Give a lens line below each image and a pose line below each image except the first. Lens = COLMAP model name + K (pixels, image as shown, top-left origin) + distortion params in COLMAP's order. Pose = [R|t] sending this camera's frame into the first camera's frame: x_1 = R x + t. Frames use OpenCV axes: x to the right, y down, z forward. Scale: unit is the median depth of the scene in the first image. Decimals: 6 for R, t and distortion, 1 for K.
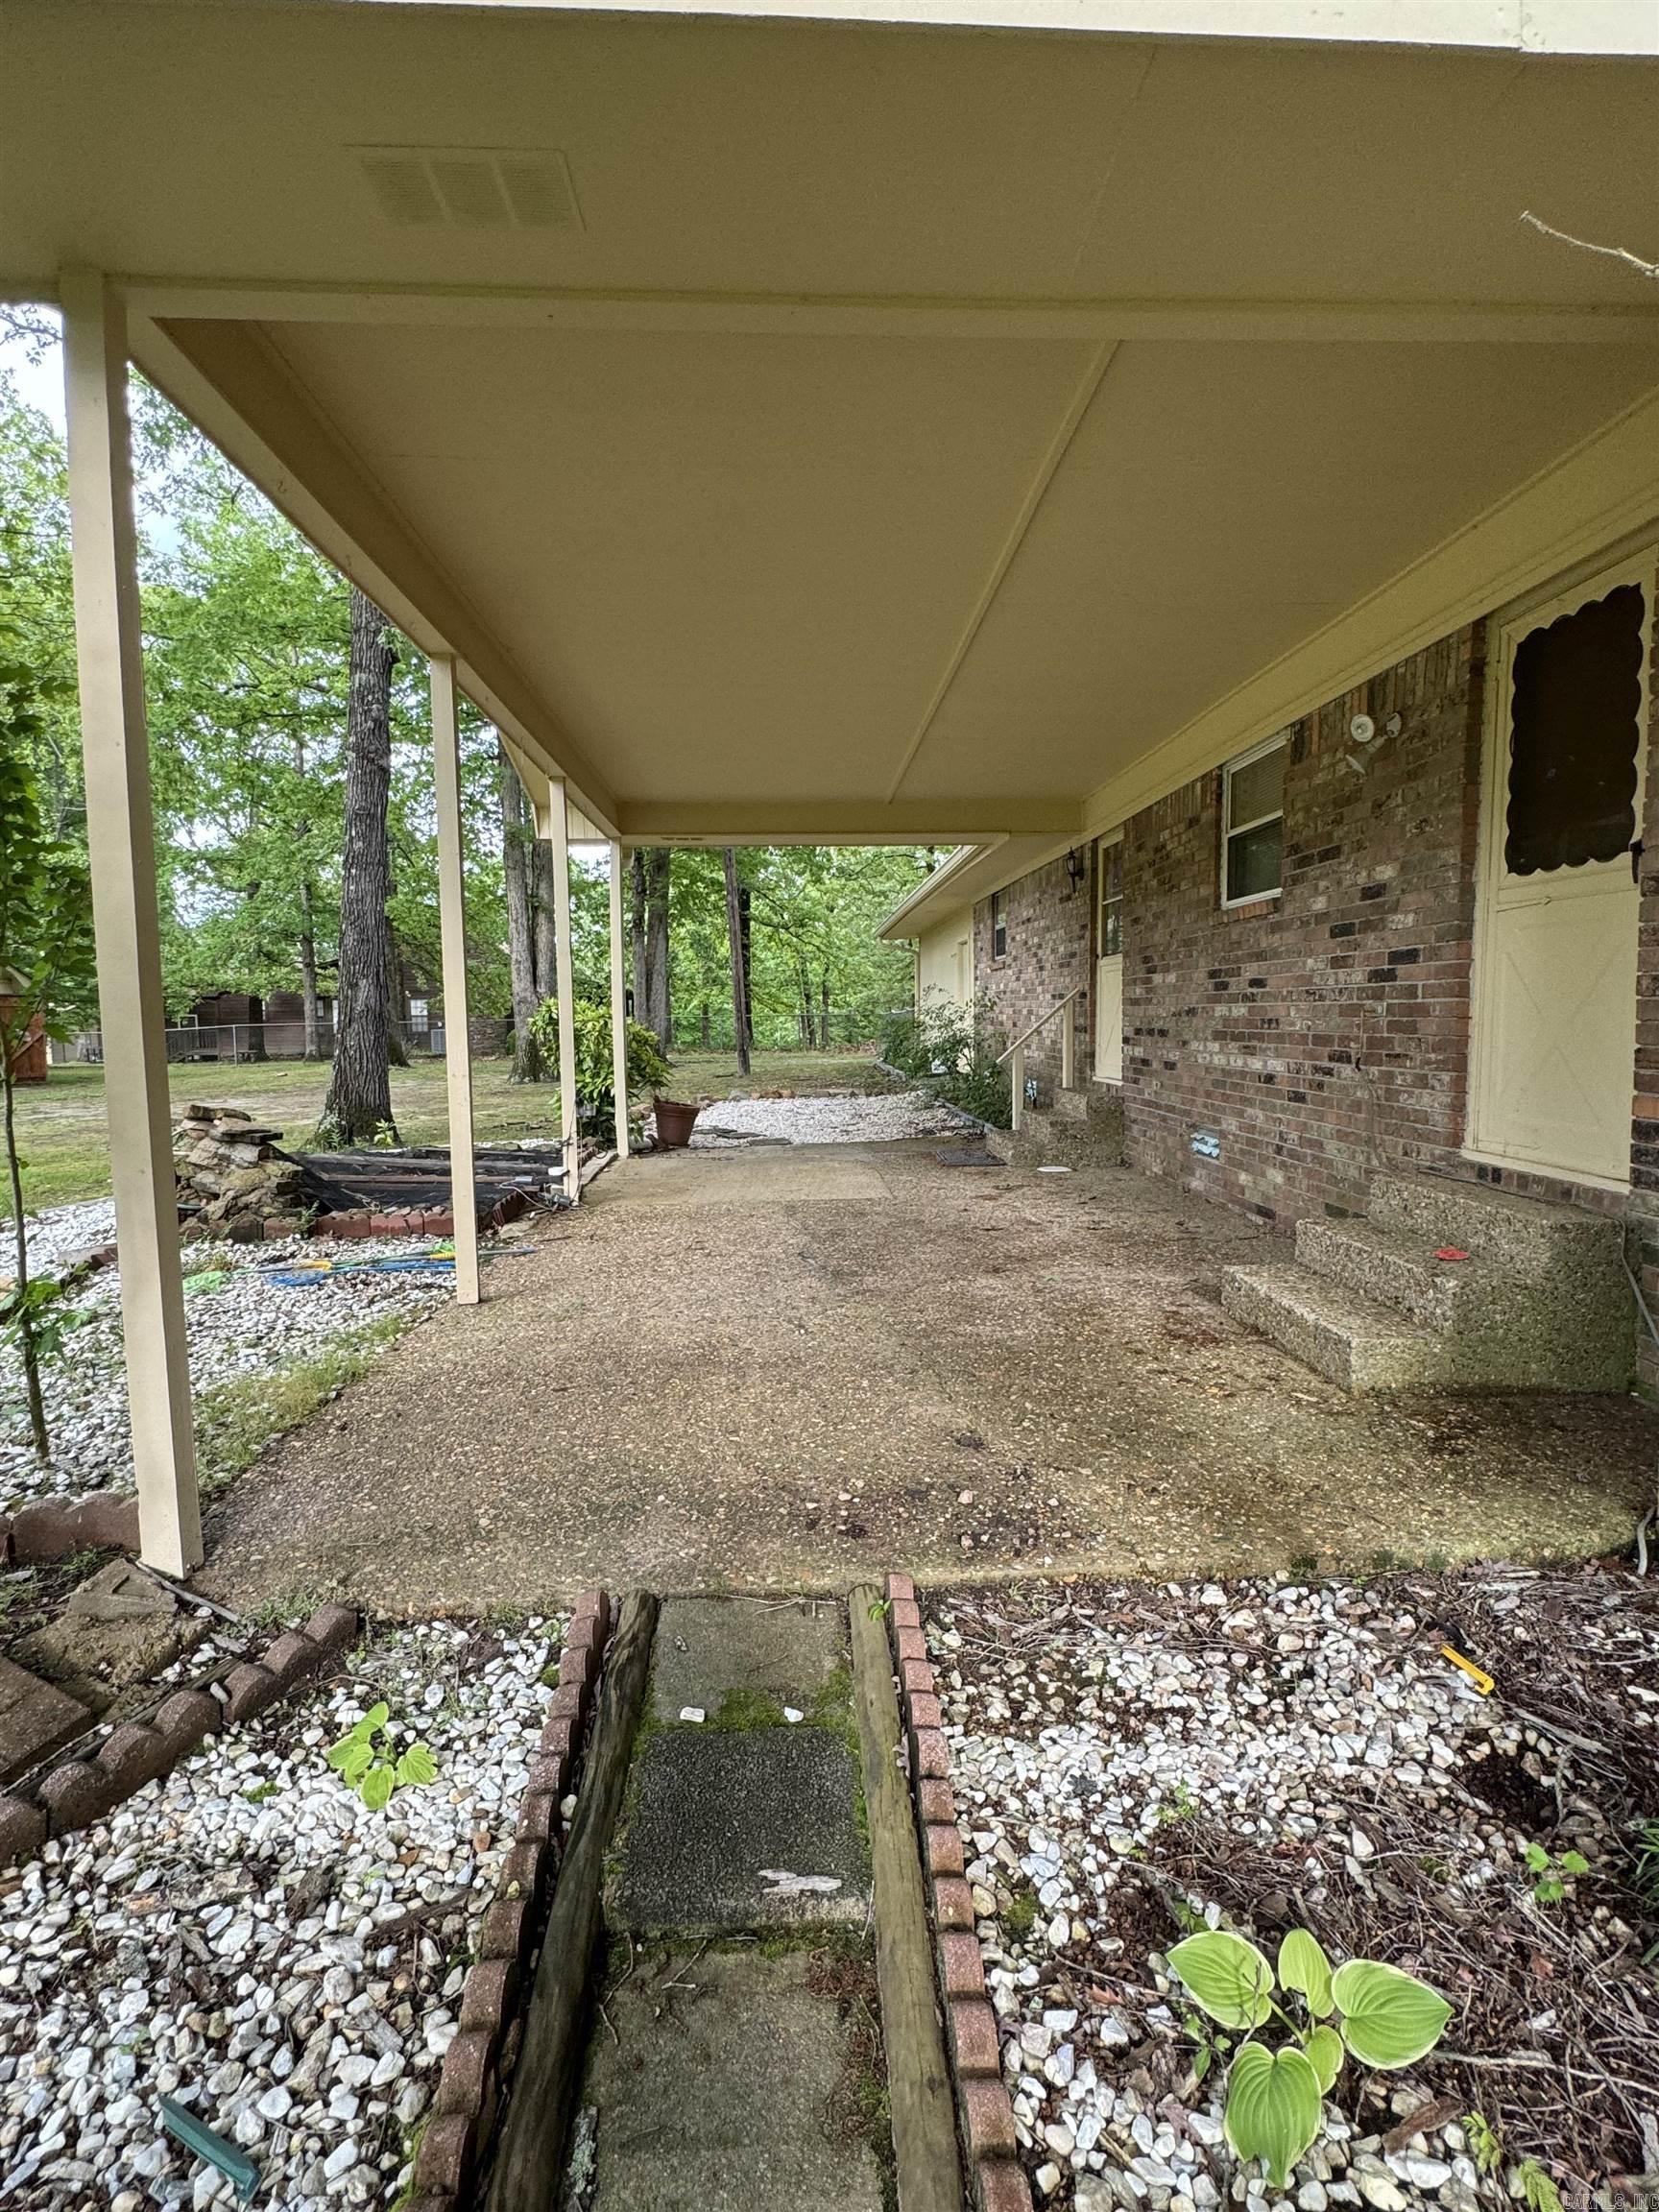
lens RADIAL K [[1104.8, 0, 846.8], [0, 1104.8, 1109.0], [0, 0, 1]] dist [-0.003028, 0.001463]
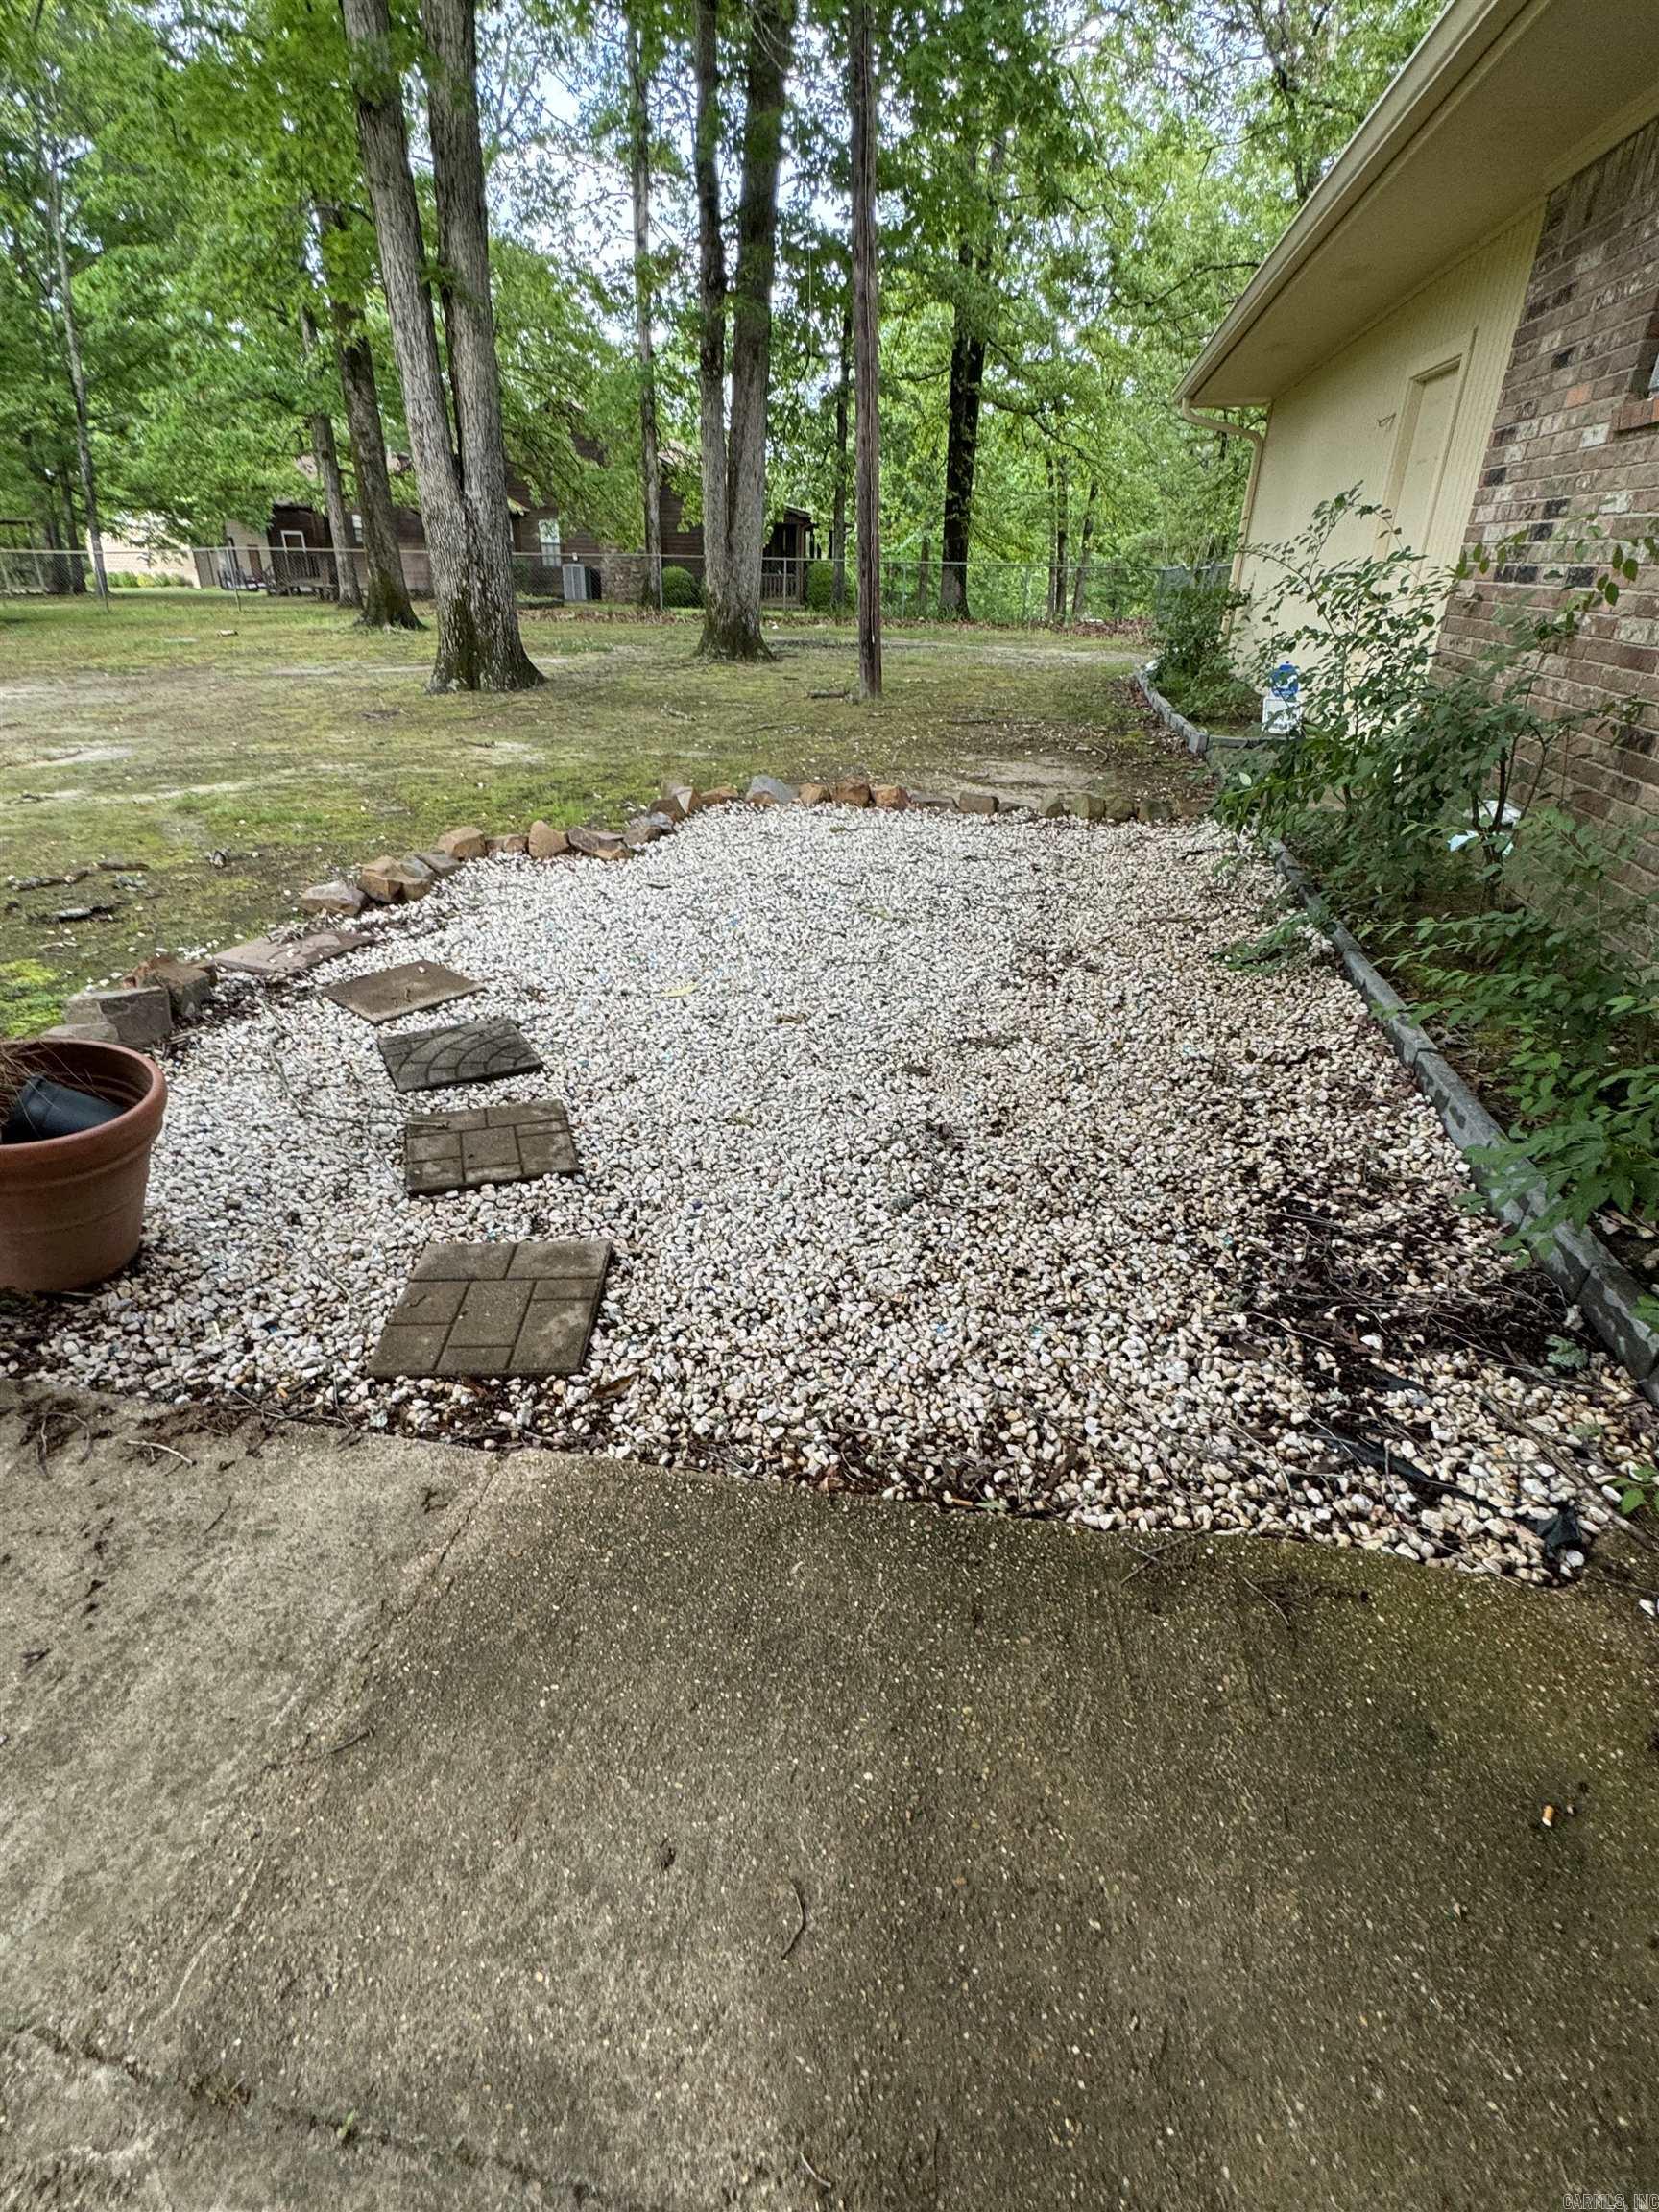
lens RADIAL K [[1104.8, 0, 846.8], [0, 1104.8, 1109.0], [0, 0, 1]] dist [-0.003028, 0.001463]
pose [[0.975777, 0.127864, -0.177509, 0.008403], [-0.052818, 0.925102, 0.376027, -0.028266], [0.212294, -0.357543, 0.909447, 0.287311]]
